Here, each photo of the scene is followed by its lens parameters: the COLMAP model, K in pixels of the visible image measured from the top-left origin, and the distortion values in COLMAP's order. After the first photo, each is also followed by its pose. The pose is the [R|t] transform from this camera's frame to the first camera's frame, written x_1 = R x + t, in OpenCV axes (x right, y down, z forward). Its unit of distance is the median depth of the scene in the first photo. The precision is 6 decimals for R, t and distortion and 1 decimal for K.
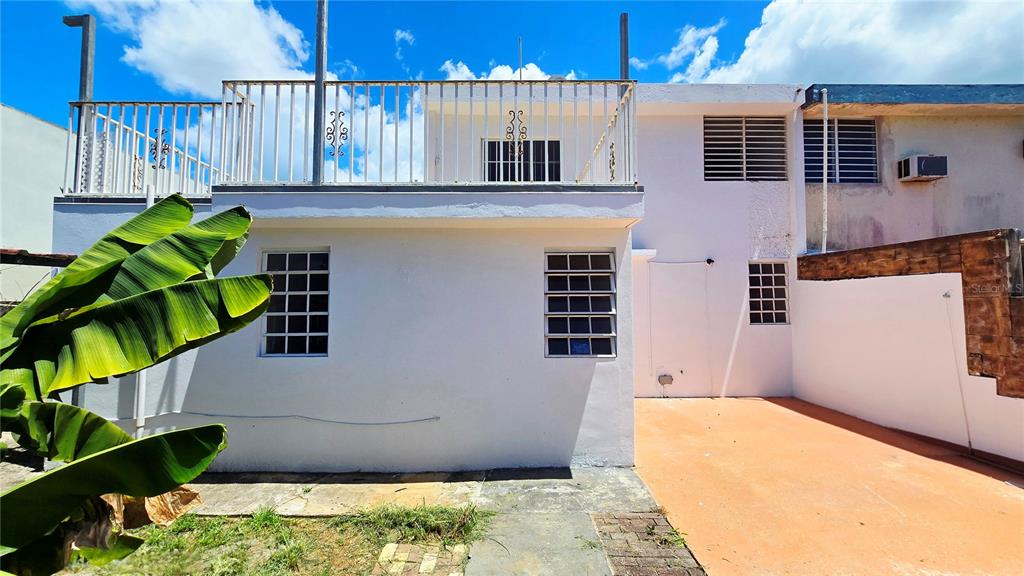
lens RADIAL K [[417.9, 0, 511.1], [0, 417.9, 289.2], [0, 0, 1]] dist [-0.007830, 0.001014]
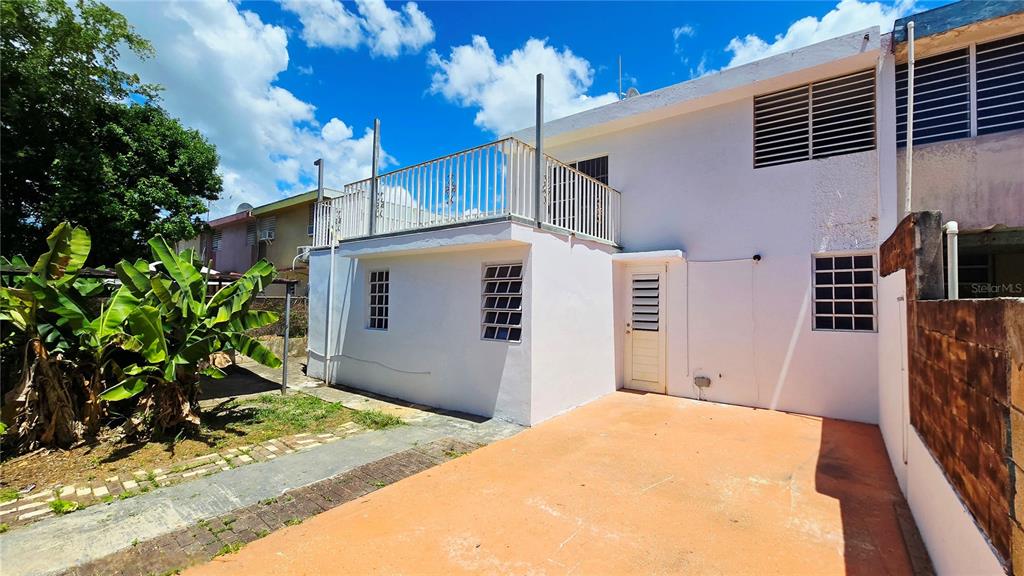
lens RADIAL K [[417.9, 0, 511.1], [0, 417.9, 289.2], [0, 0, 1]] dist [-0.007830, 0.001014]
pose [[0.792195, -0.006248, -0.610236, 1.038571], [0.010701, 0.999936, 0.003654, -0.013011], [0.610174, -0.009425, 0.792211, -0.070148]]
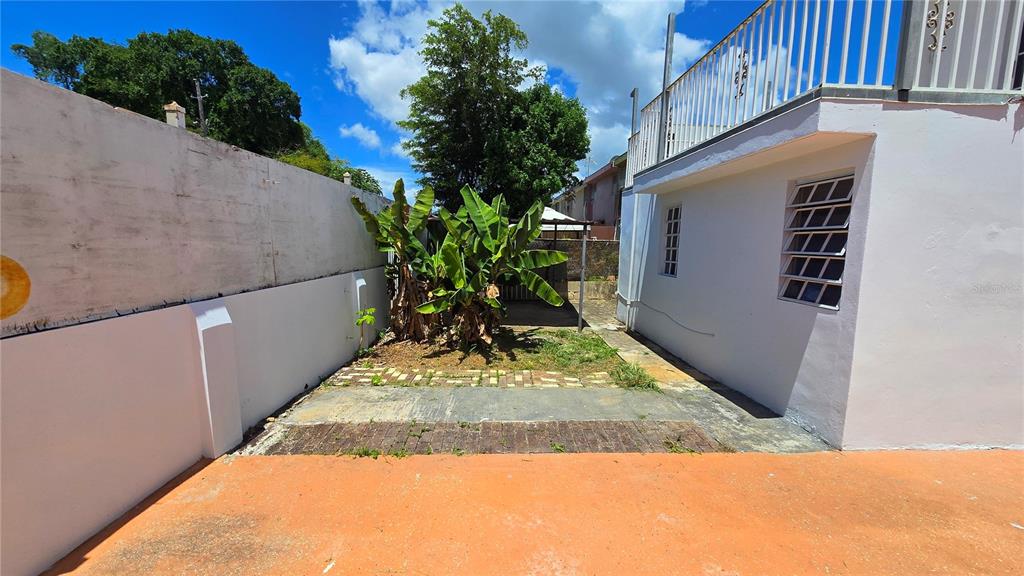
lens RADIAL K [[417.9, 0, 511.1], [0, 417.9, 289.2], [0, 0, 1]] dist [-0.007830, 0.001014]
pose [[0.042961, 0.114172, -0.992532, 0.999633], [0.017671, 0.993207, 0.115014, 0.021423], [0.998920, -0.022480, 0.040651, 0.351926]]
